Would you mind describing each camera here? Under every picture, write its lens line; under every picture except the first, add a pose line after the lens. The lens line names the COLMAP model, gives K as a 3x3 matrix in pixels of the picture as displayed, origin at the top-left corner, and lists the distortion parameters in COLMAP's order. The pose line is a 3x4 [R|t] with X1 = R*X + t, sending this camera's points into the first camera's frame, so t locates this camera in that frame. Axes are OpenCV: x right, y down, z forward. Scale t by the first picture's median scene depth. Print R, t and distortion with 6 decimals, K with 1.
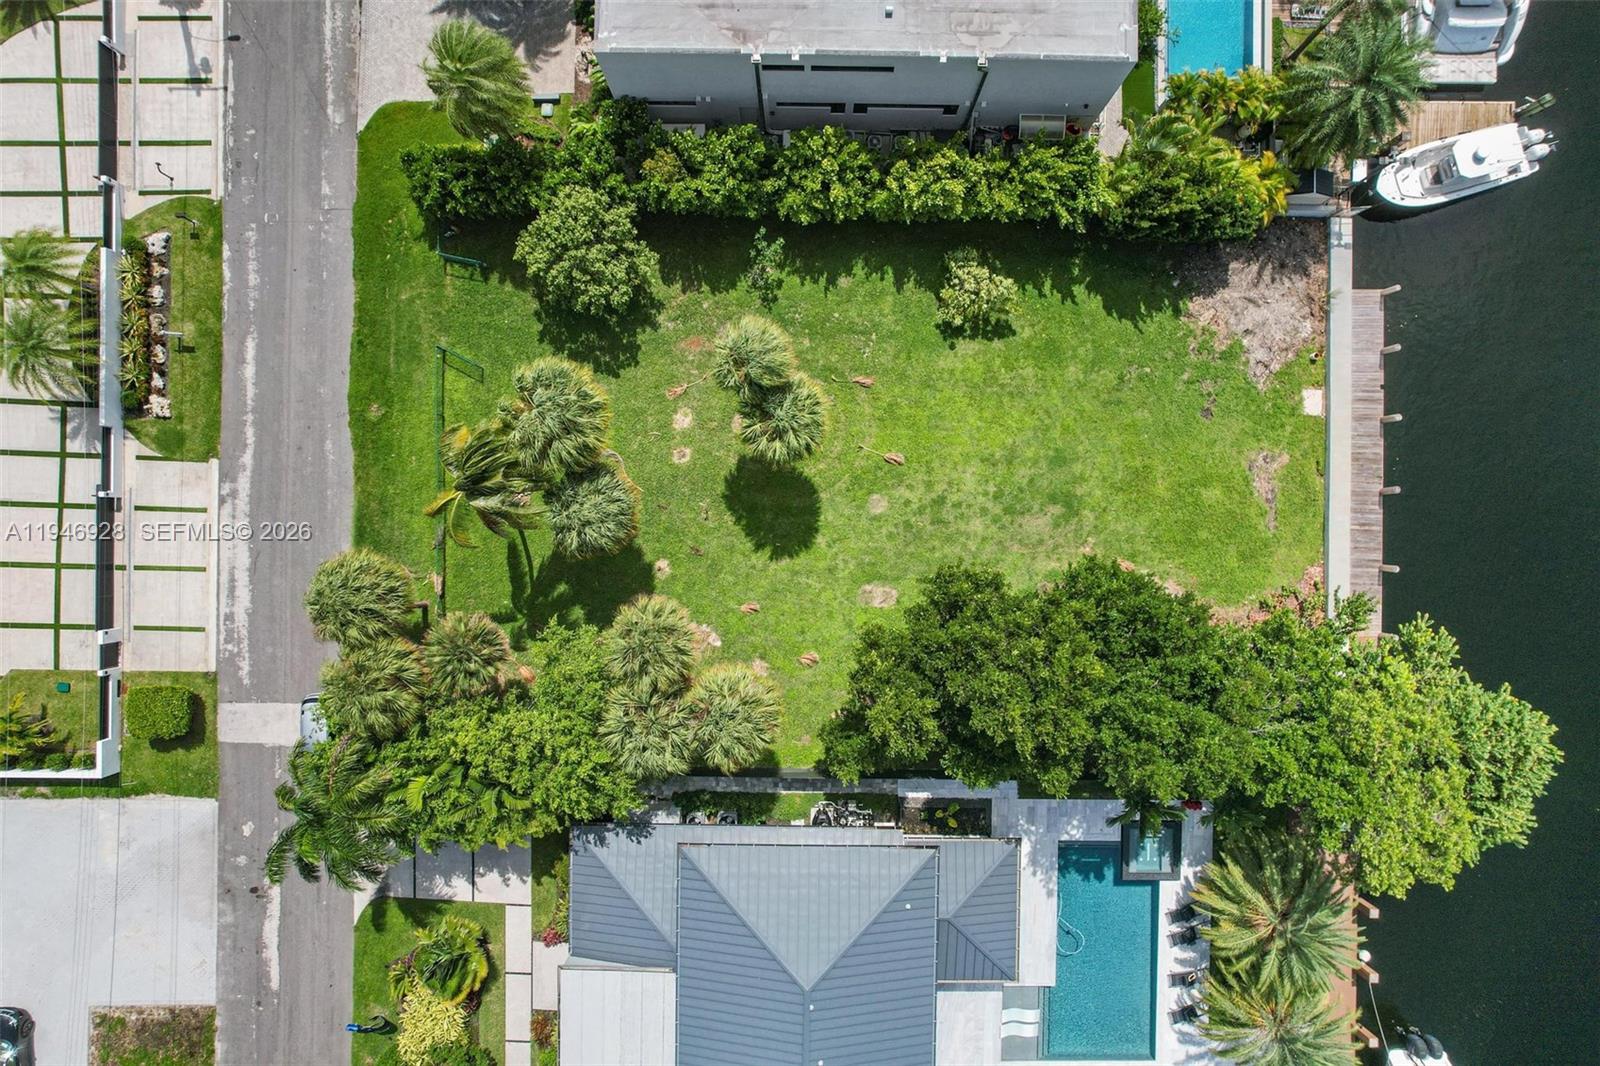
lens RADIAL K [[1024.3, 0, 800.0], [0, 1024.3, 533.0], [0, 0, 1]] dist [-0.077637, 0.068386]
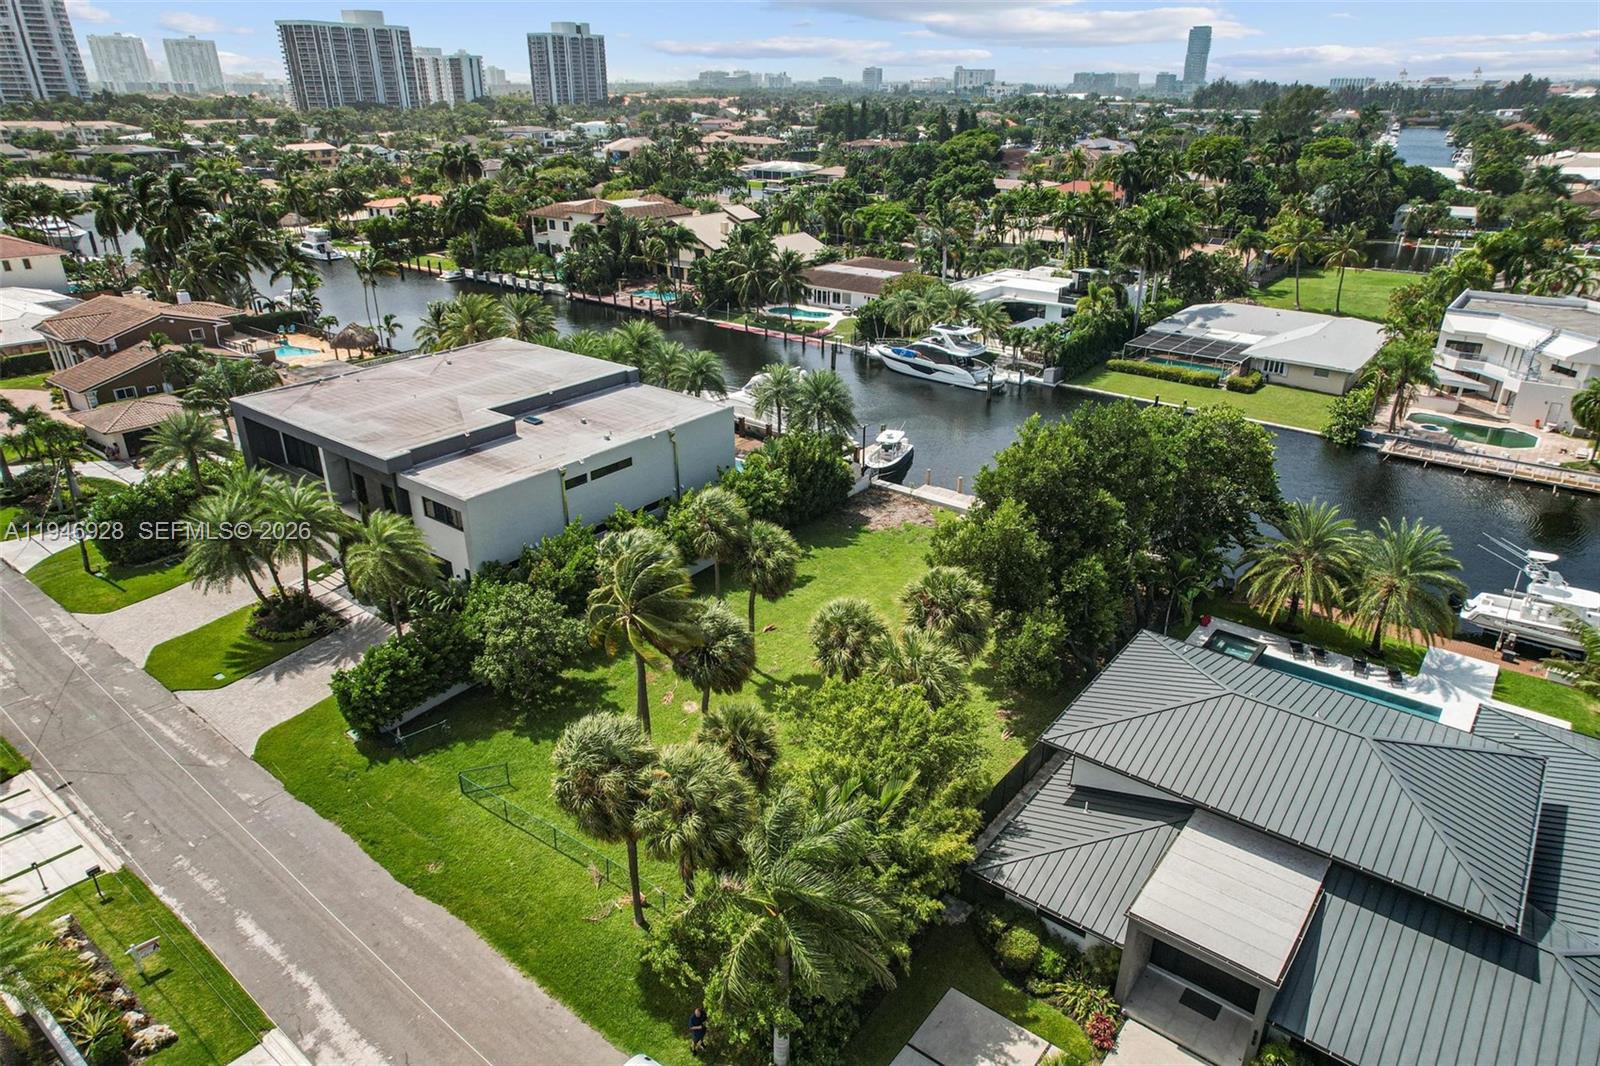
lens RADIAL K [[1006.7, 0, 800.0], [0, 1006.7, 533.0], [0, 0, 1]] dist [-0.053757, 0.069859]
pose [[0.609464, -0.326400, 0.722507, -0.747252], [0.792813, 0.251861, -0.554989, 0.519086], [-0.000823, 0.911059, 0.412275, 0.395468]]
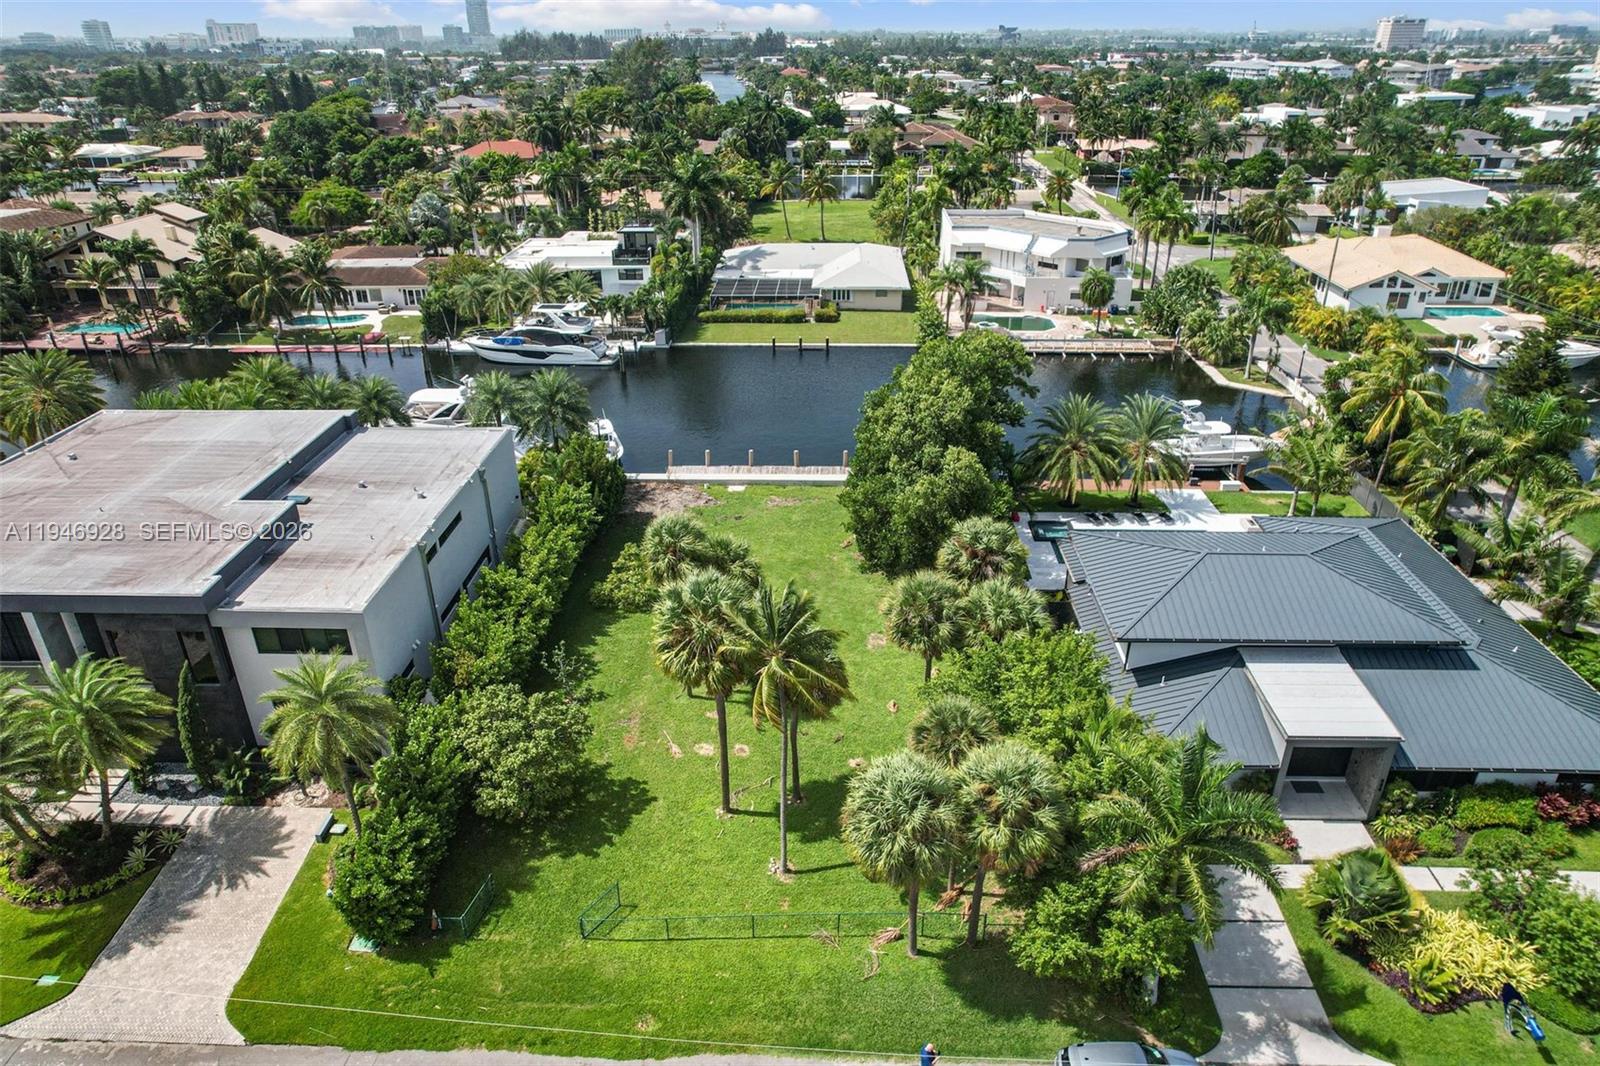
lens RADIAL K [[1024.3, 0, 800.0], [0, 1024.3, 533.0], [0, 0, 1]] dist [-0.077637, 0.068386]
pose [[0.024211, -0.446268, 0.894572, -0.896510], [0.999686, 0.005062, -0.024530, 0.002426], [0.006418, 0.894885, 0.446250, 0.374457]]
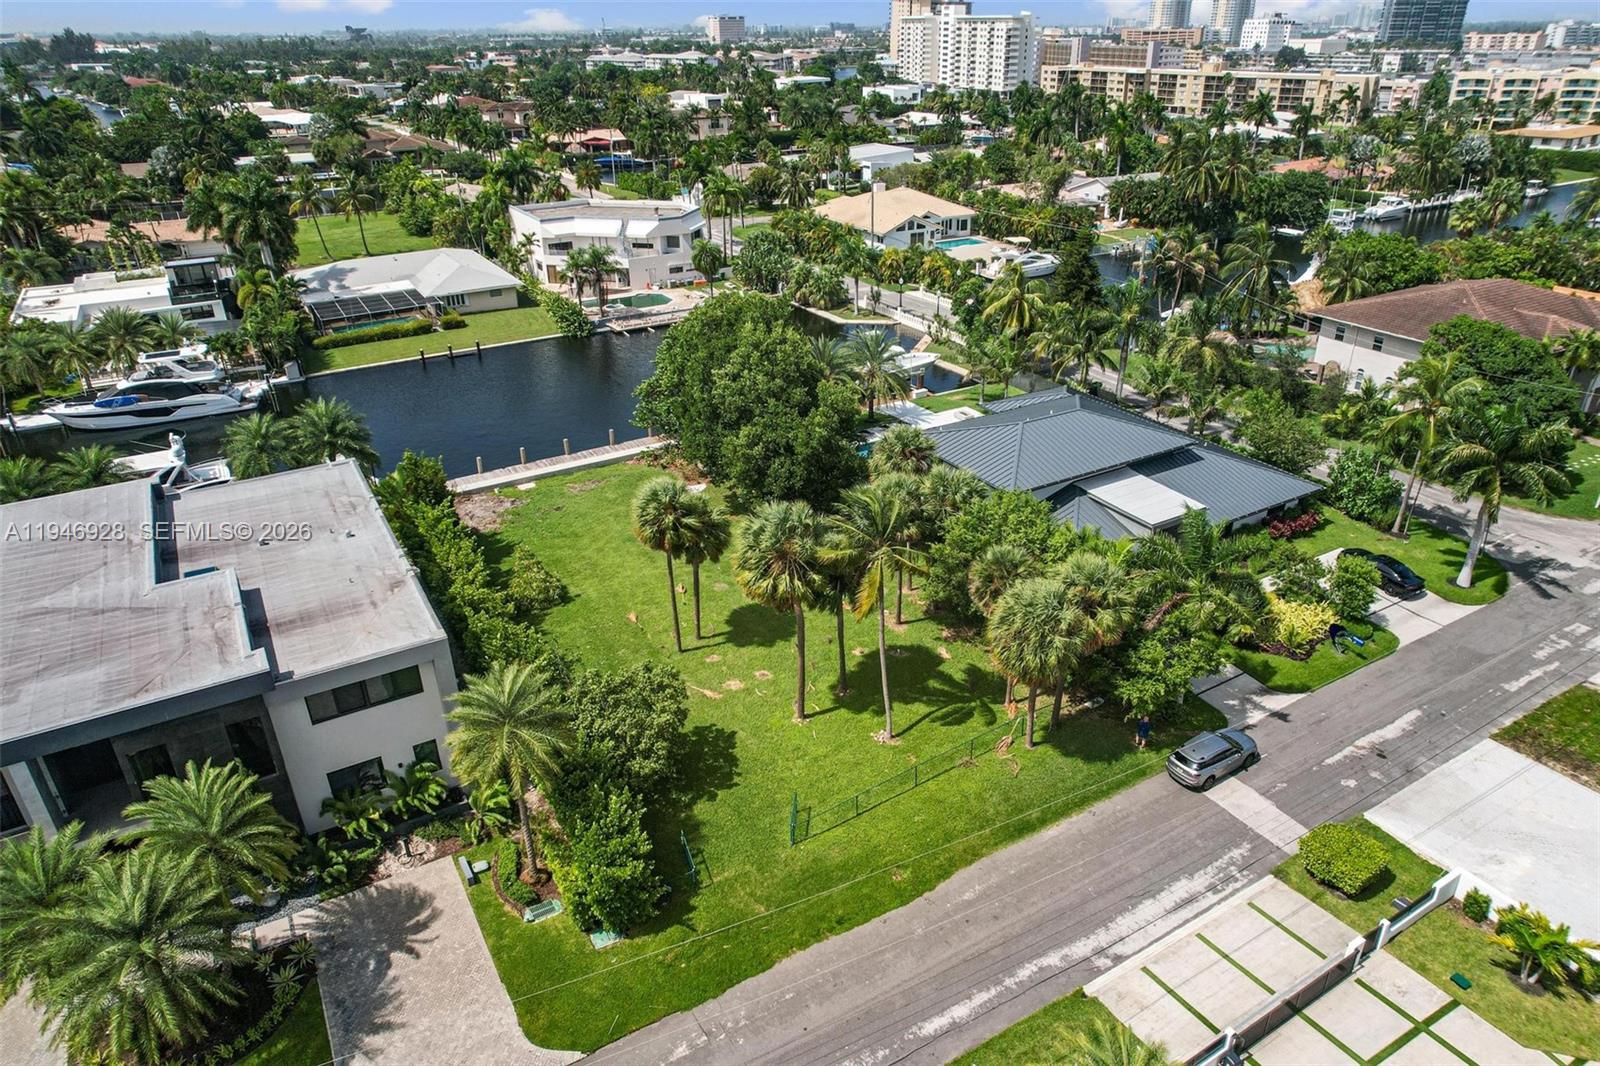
lens RADIAL K [[1024.3, 0, 800.0], [0, 1024.3, 533.0], [0, 0, 1]] dist [-0.077637, 0.068386]
pose [[-0.519472, -0.381498, 0.764596, -0.904500], [0.854451, -0.240145, 0.460699, -0.504618], [0.007858, 0.892630, 0.450721, 0.376105]]
